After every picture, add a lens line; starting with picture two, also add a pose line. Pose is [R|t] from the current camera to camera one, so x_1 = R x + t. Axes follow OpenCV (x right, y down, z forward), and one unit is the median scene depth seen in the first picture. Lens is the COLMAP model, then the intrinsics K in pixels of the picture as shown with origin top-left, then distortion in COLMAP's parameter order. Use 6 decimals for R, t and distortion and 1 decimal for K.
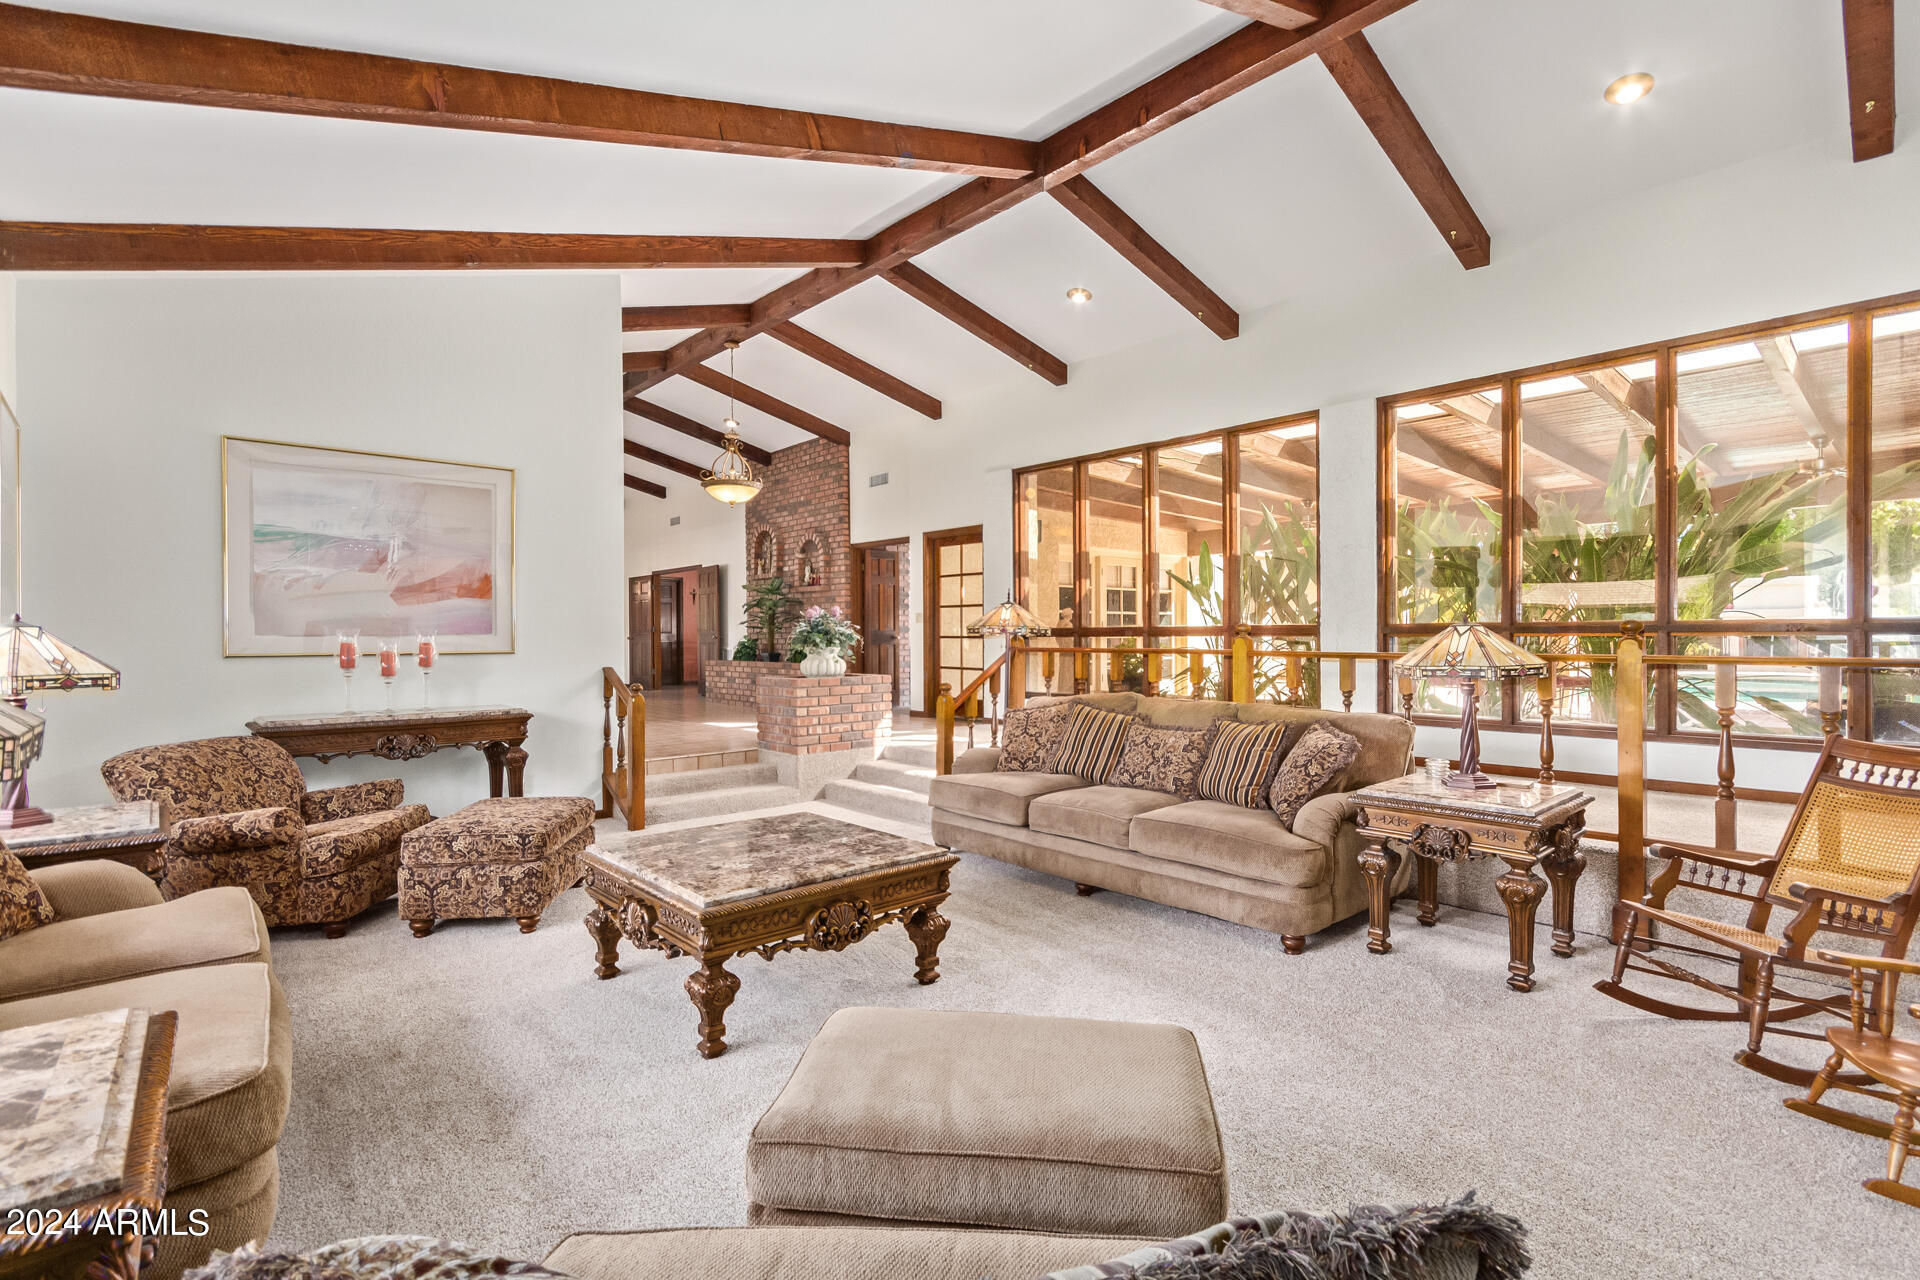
lens RADIAL K [[871.0, 0, 958.6], [0, 871.0, 641.6], [0, 0, 1]] dist [-0.009343, 0.000859]
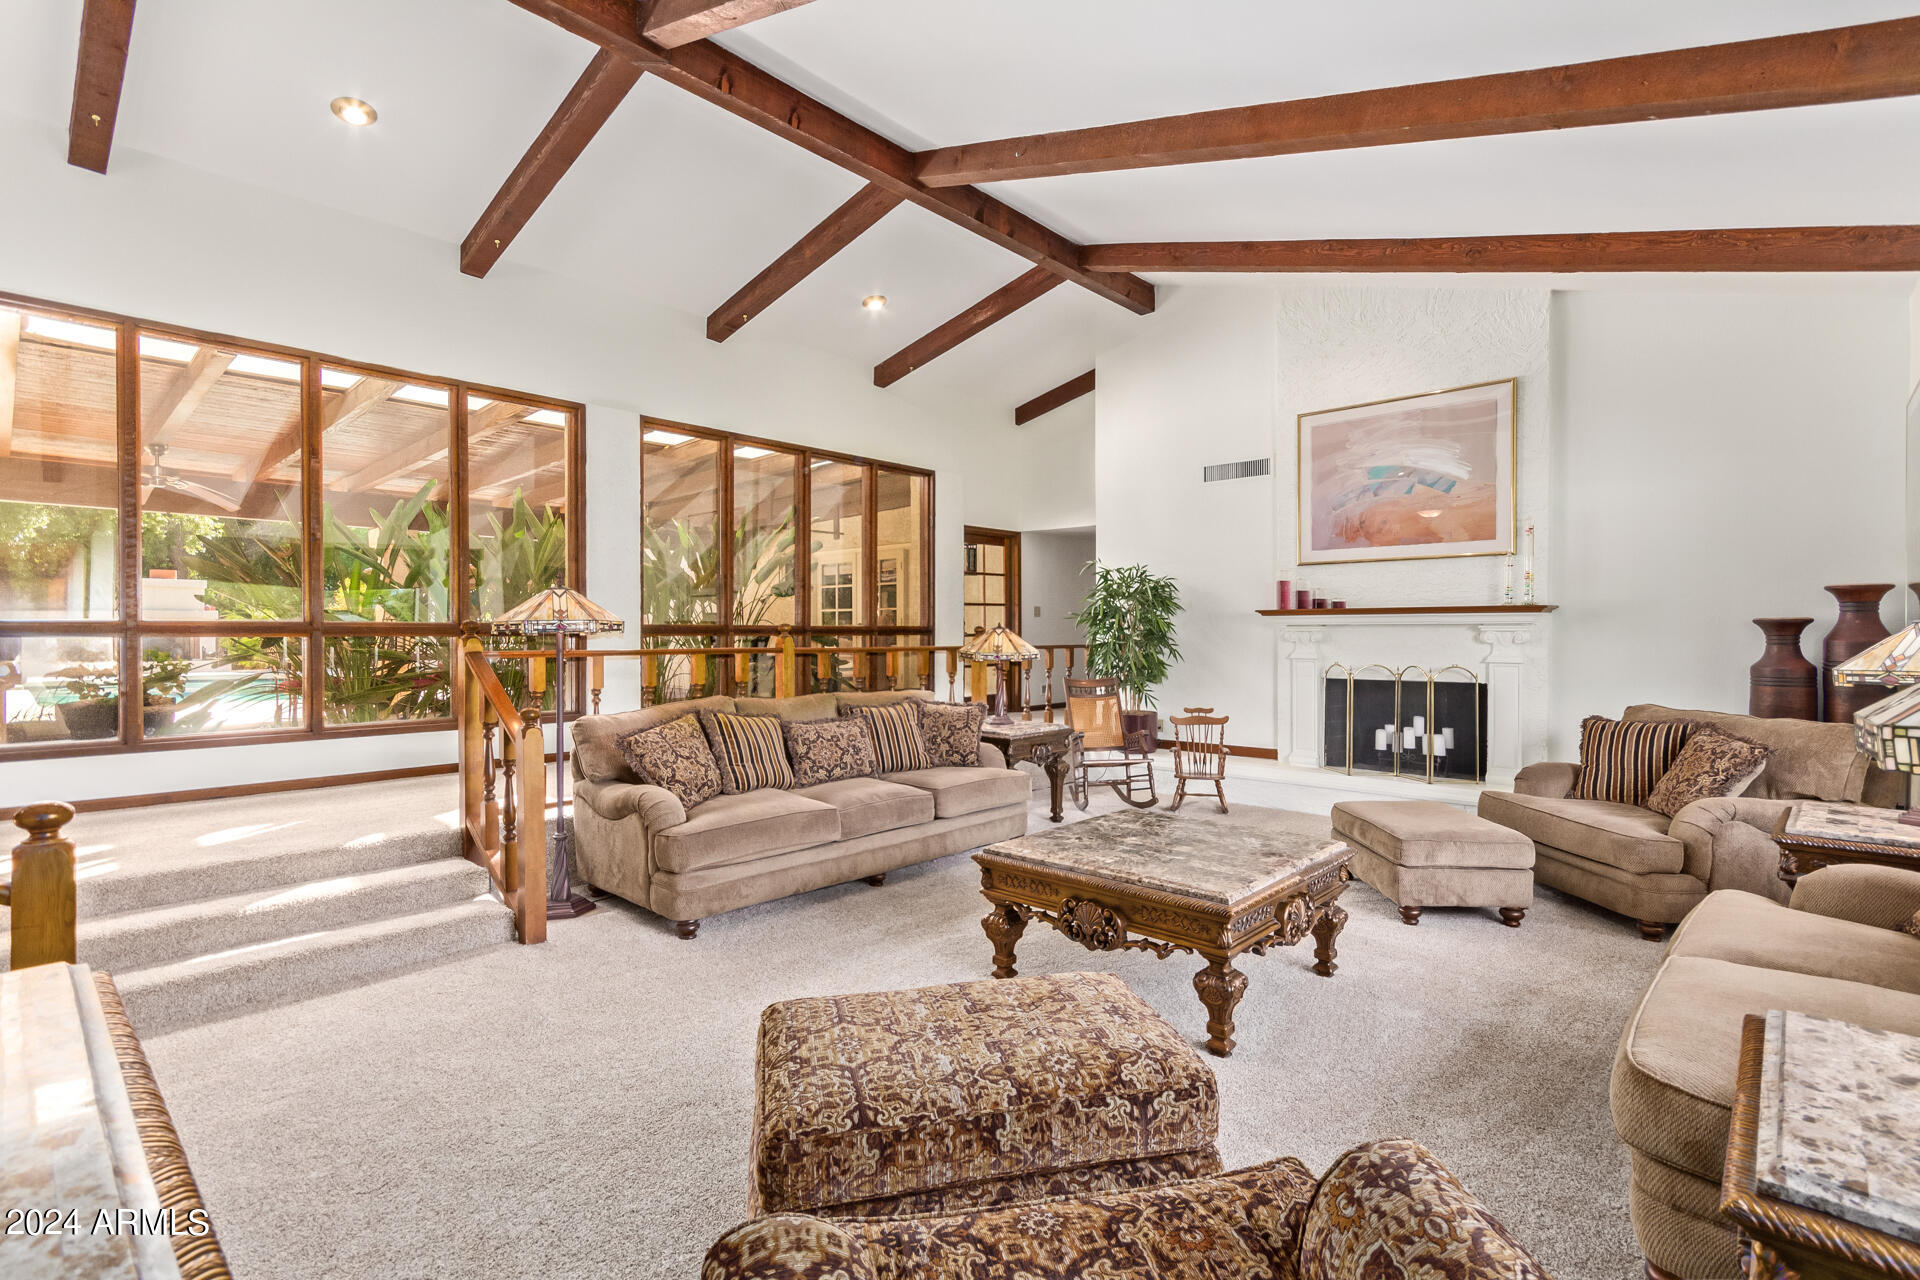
lens RADIAL K [[871.0, 0, 965.1], [0, 871.0, 642.0], [0, 0, 1]] dist [-0.009343, 0.000859]
pose [[-0.074240, -0.005614, 0.997225, -0.712586], [0.005868, 0.999964, 0.006067, -0.002484], [-0.997223, 0.006302, -0.074205, 0.776937]]
